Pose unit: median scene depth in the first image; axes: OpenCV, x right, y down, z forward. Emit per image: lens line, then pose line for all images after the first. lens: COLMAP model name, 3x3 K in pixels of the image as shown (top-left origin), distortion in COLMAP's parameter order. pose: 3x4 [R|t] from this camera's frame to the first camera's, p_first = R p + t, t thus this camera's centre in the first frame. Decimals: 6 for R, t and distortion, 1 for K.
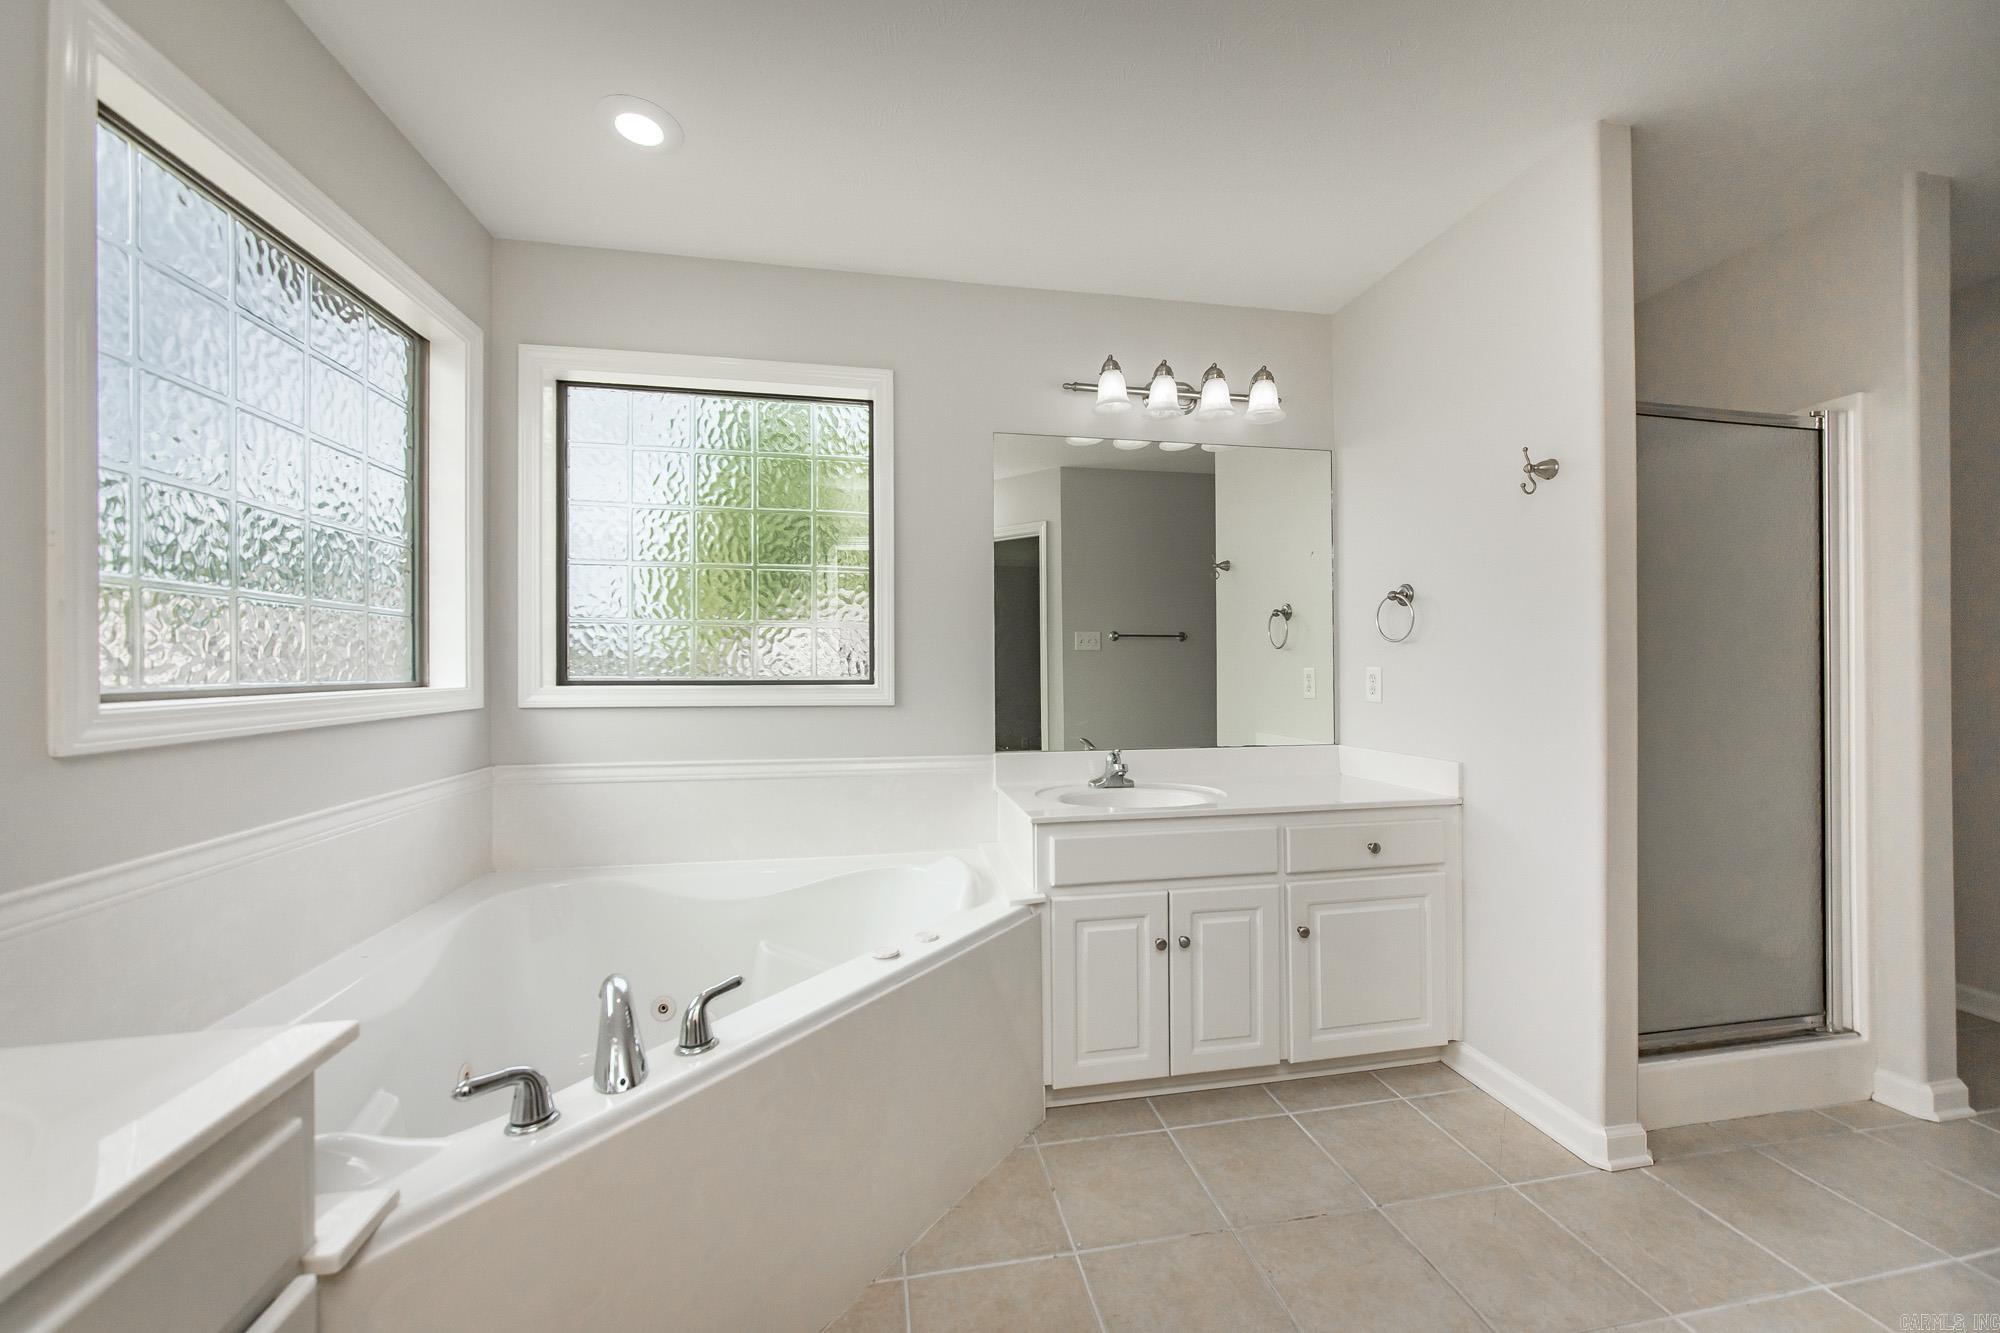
lens RADIAL K [[726.2, 0, 1005.5], [0, 726.2, 659.8], [0, 0, 1]] dist [-0.008988, 0.004307]
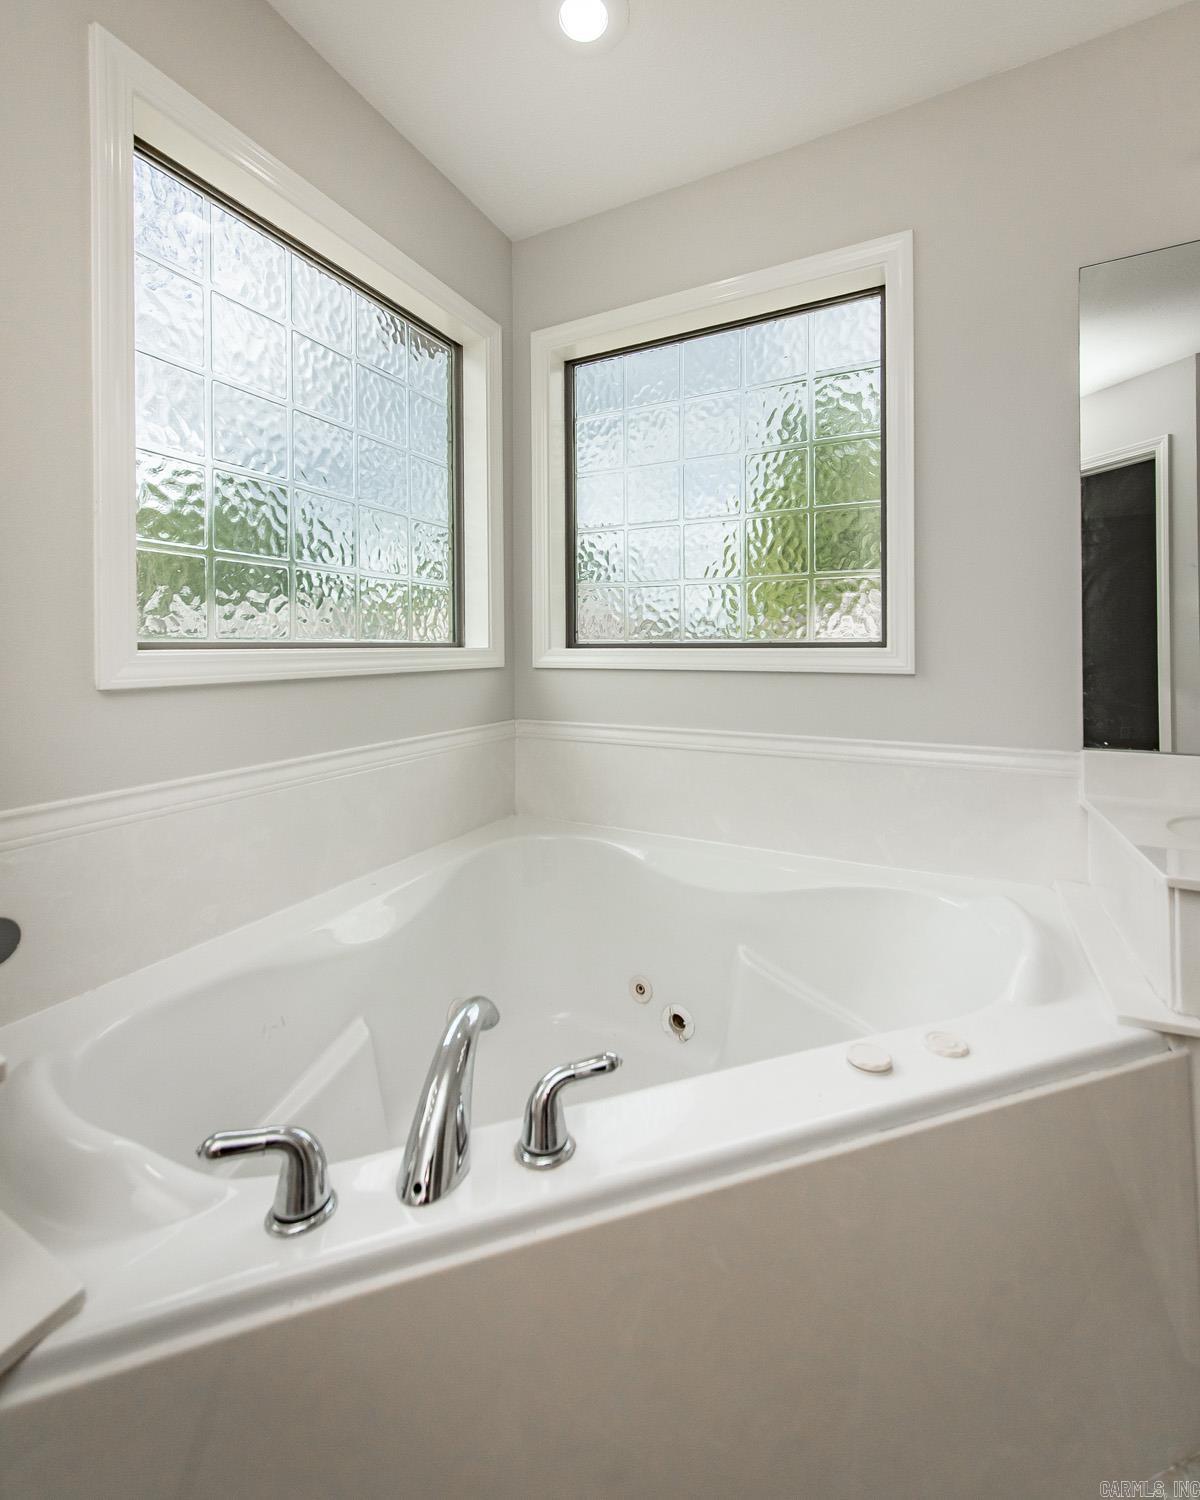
lens RADIAL K [[632.1, 0, 600.5], [0, 632.1, 649.6], [0, 0, 1]] dist [0.003202, -0.000168]
pose [[0.790480, -0.000183, -0.612488, -0.010458], [0.009495, 0.999883, 0.011954, 0.030876], [0.612414, -0.015265, 0.790390, 0.336010]]
